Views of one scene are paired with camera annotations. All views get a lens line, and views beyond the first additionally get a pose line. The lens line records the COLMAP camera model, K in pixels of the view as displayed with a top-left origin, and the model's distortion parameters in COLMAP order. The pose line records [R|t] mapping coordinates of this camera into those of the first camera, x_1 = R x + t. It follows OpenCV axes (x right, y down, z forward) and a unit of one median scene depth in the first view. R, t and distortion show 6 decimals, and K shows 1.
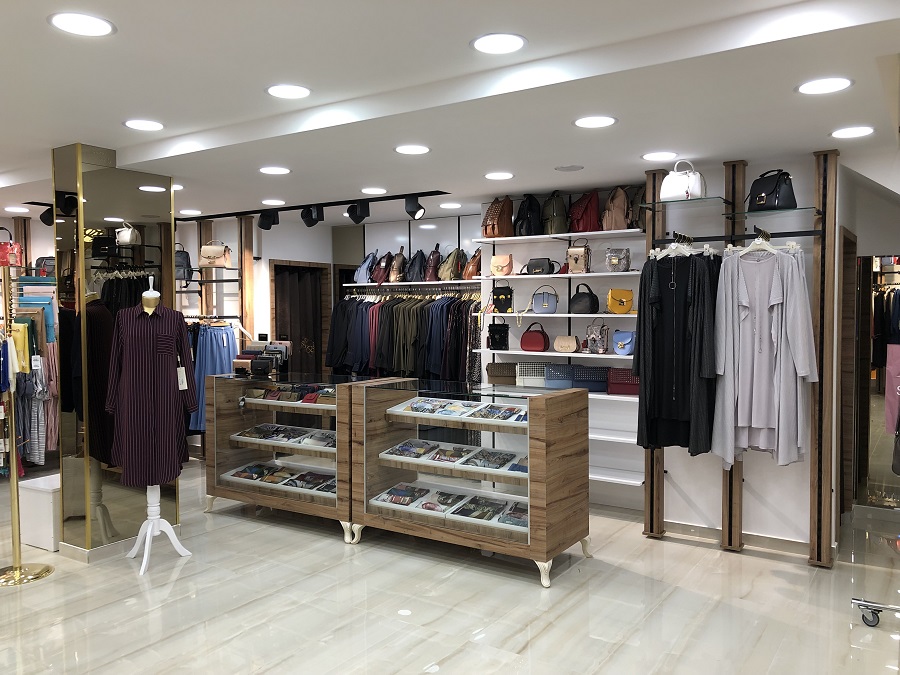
lens RADIAL K [[732.3, 0, 449.2], [0, 732.3, 340.0], [0, 0, 1]] dist [0.048912, -0.045312]
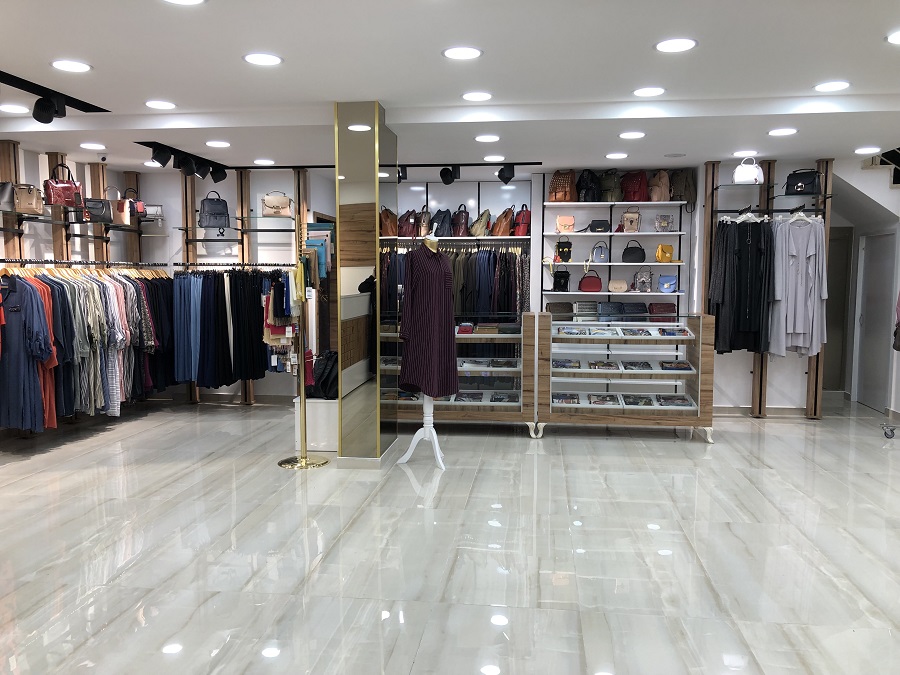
lens RADIAL K [[732.3, 0, 454.3], [0, 732.3, 332.2], [0, 0, 1]] dist [0.048912, -0.045312]
pose [[0.894477, -0.027542, 0.446265, -0.700952], [0.013700, 0.999321, 0.034216, 0.040006], [-0.446904, -0.024491, 0.894247, -0.058455]]
